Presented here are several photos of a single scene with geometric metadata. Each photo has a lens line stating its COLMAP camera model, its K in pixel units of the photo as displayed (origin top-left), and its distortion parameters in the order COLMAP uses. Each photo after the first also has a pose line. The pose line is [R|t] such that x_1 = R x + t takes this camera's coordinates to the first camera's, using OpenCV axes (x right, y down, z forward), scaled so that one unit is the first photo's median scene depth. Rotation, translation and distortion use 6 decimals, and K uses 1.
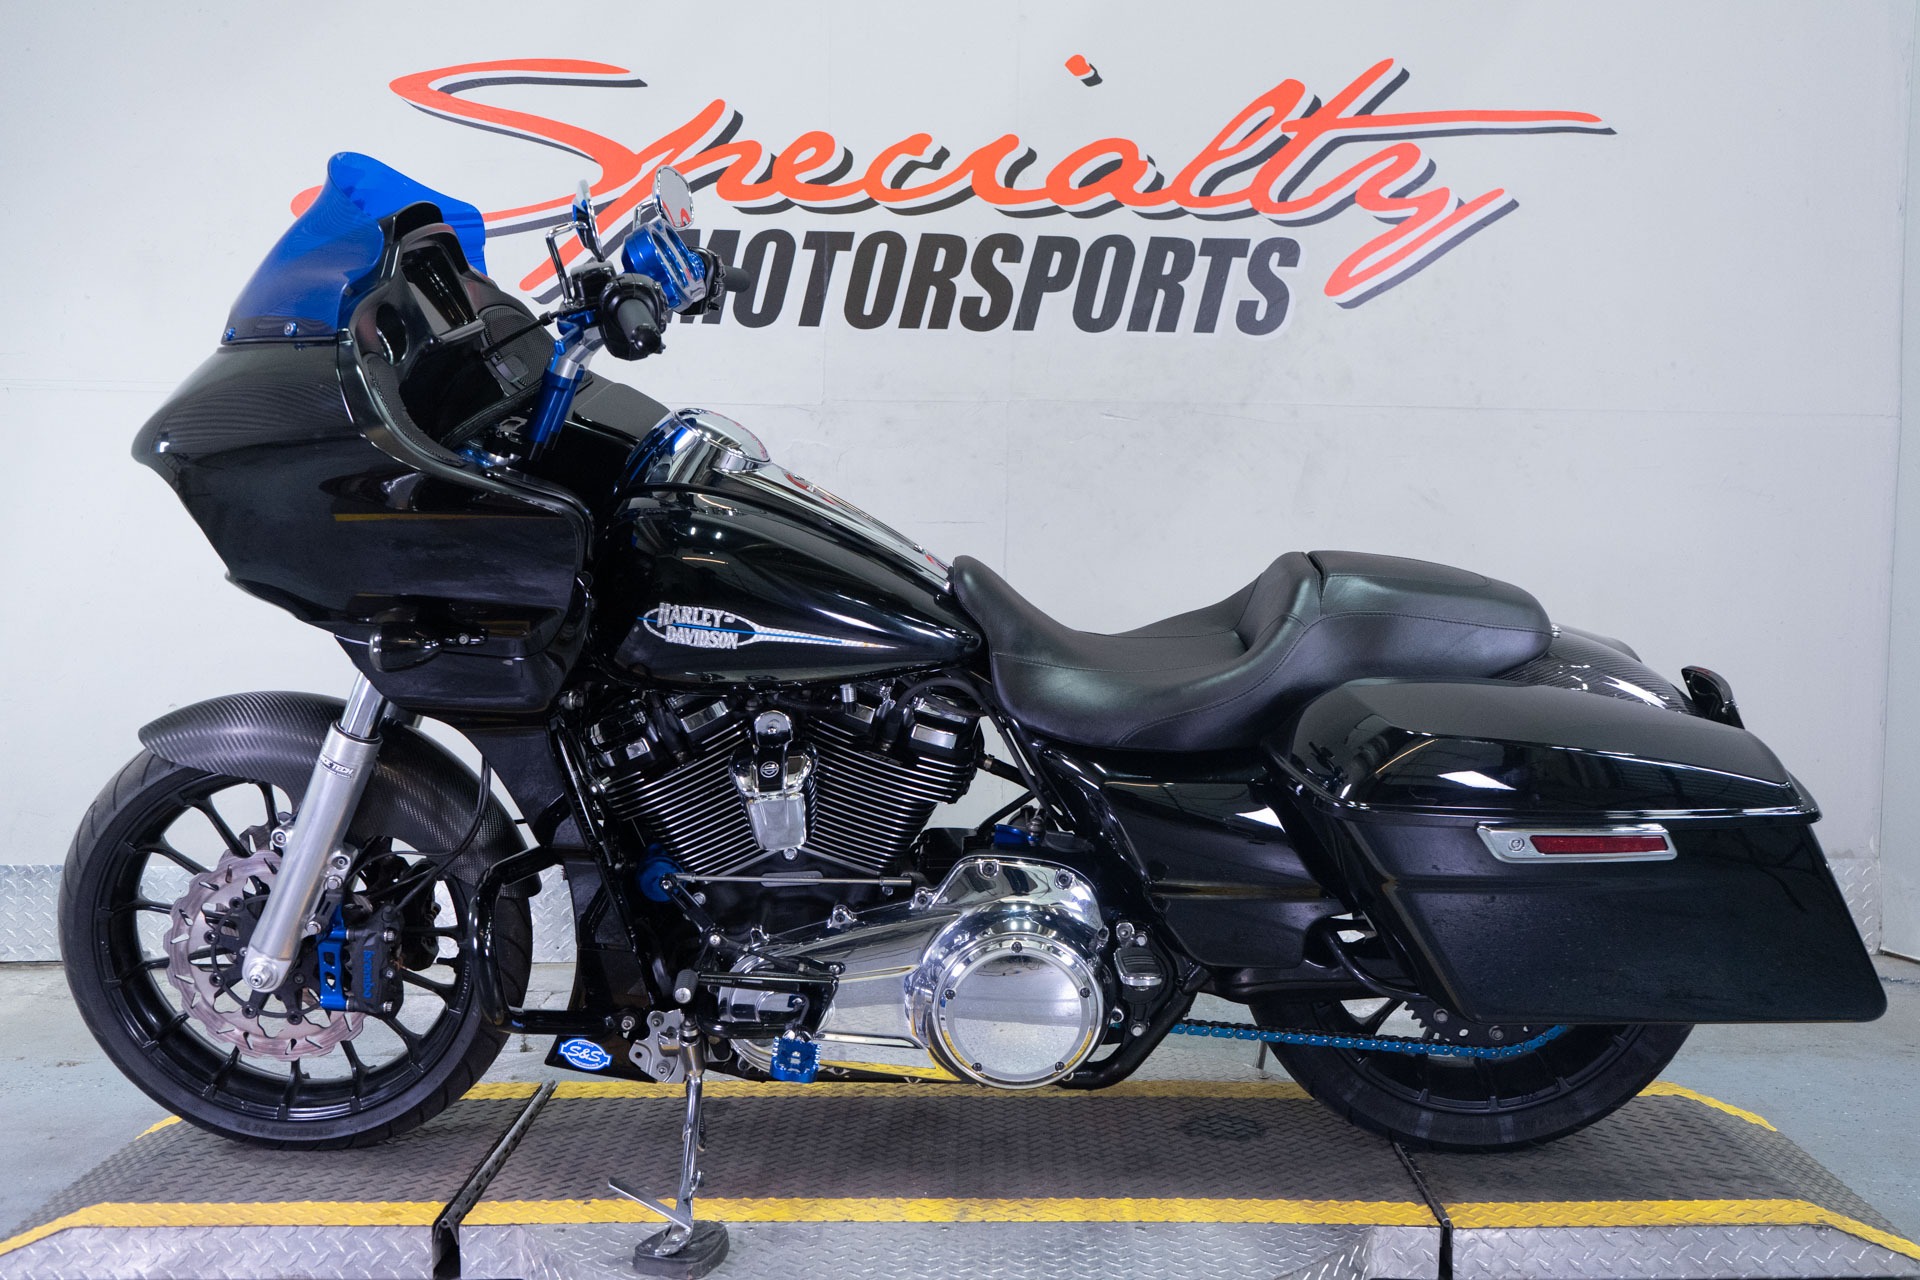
lens RADIAL K [[2064.3, 0, 960.0], [0, 2064.3, 640.0], [0, 0, 1]] dist [0.005771, 0.012740]
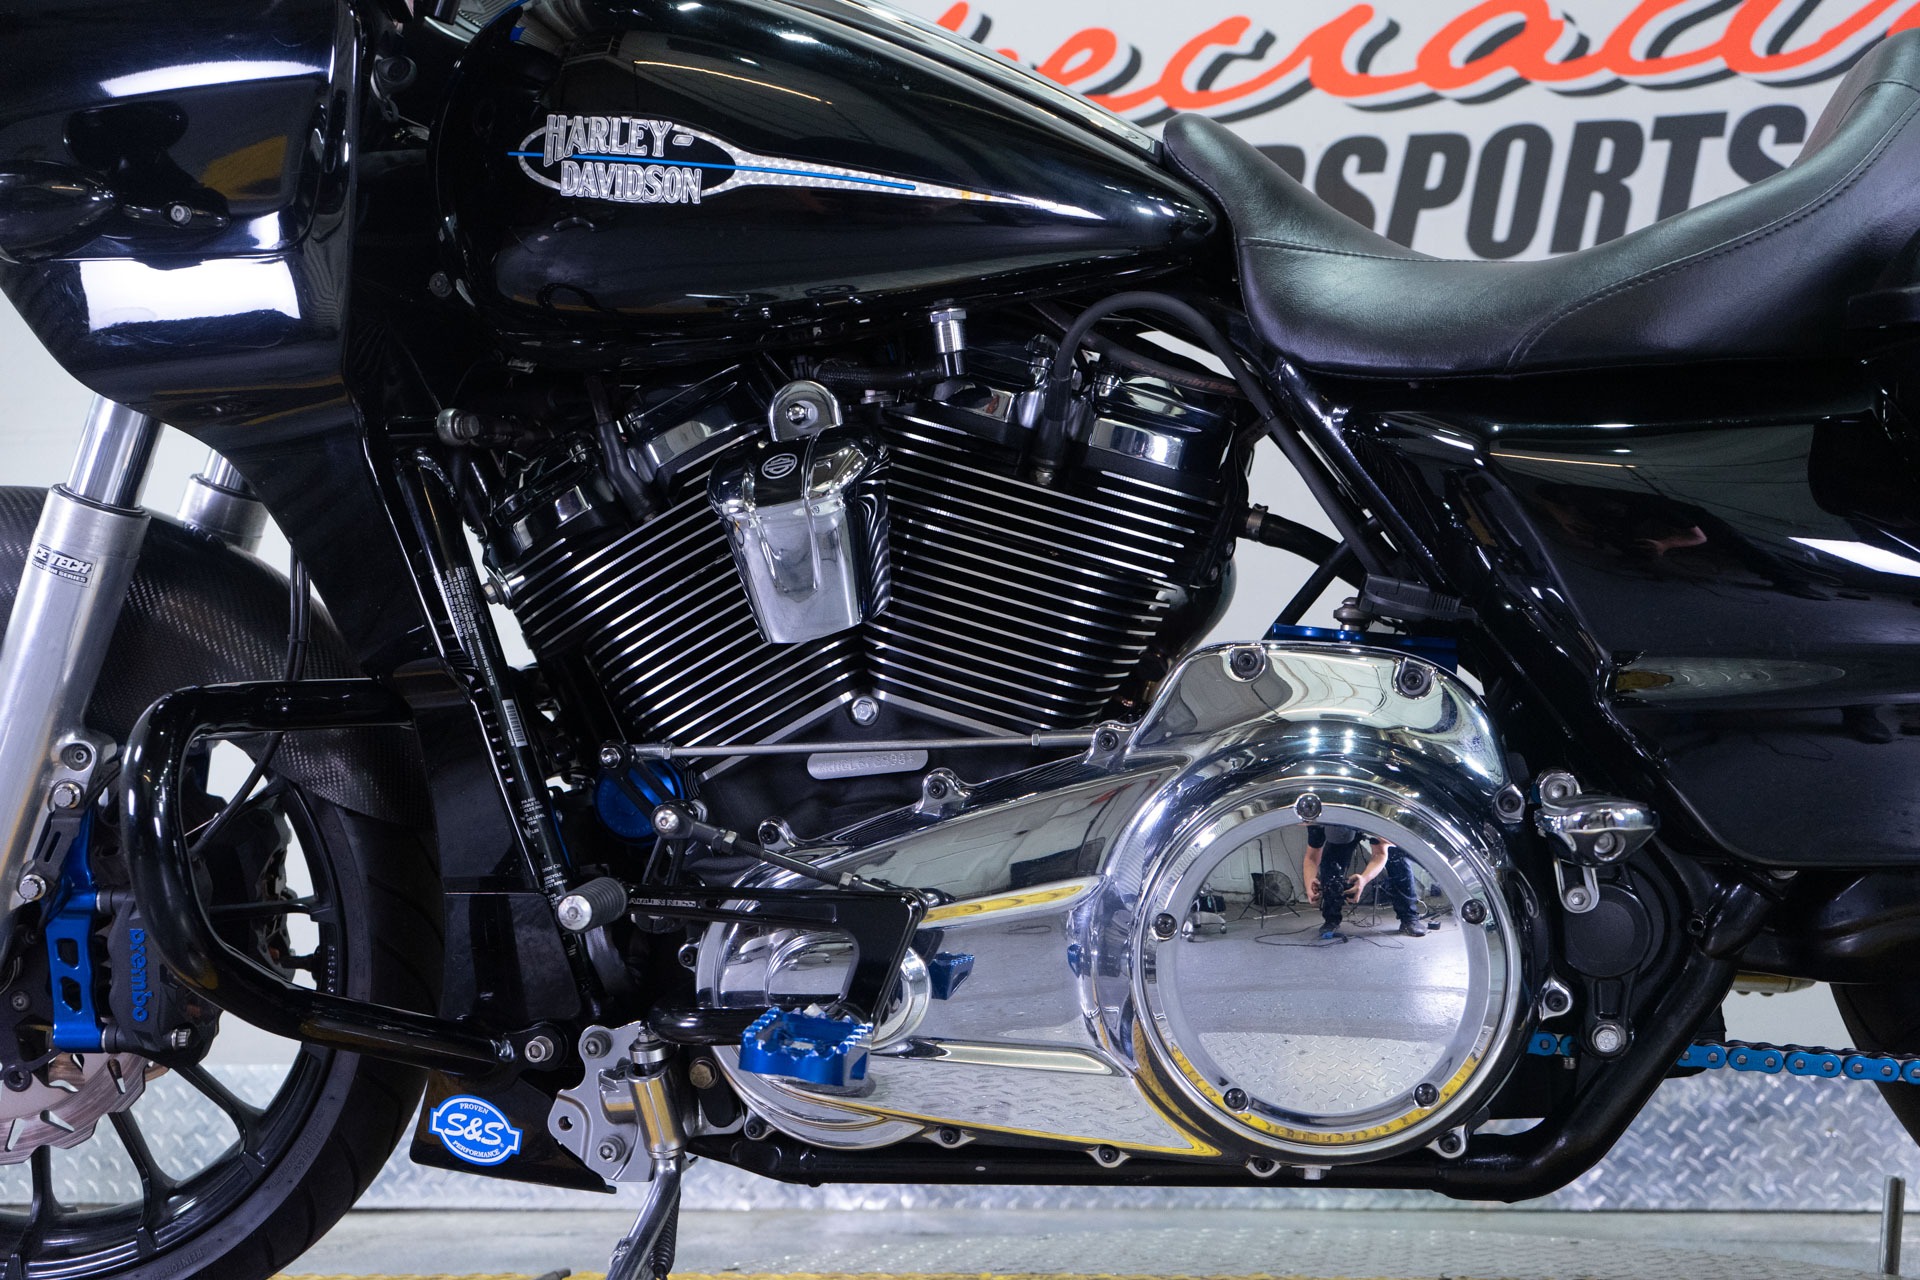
lens RADIAL K [[2102.5, 0, 1001.3], [0, 2102.5, 641.1], [0, 0, 1]] dist [0.013375, 0.029361]
pose [[0.980113, -0.050331, -0.191949, 0.031005], [0.007297, 0.975787, -0.218601, 0.126901], [0.198304, 0.212853, 0.956749, 0.327970]]
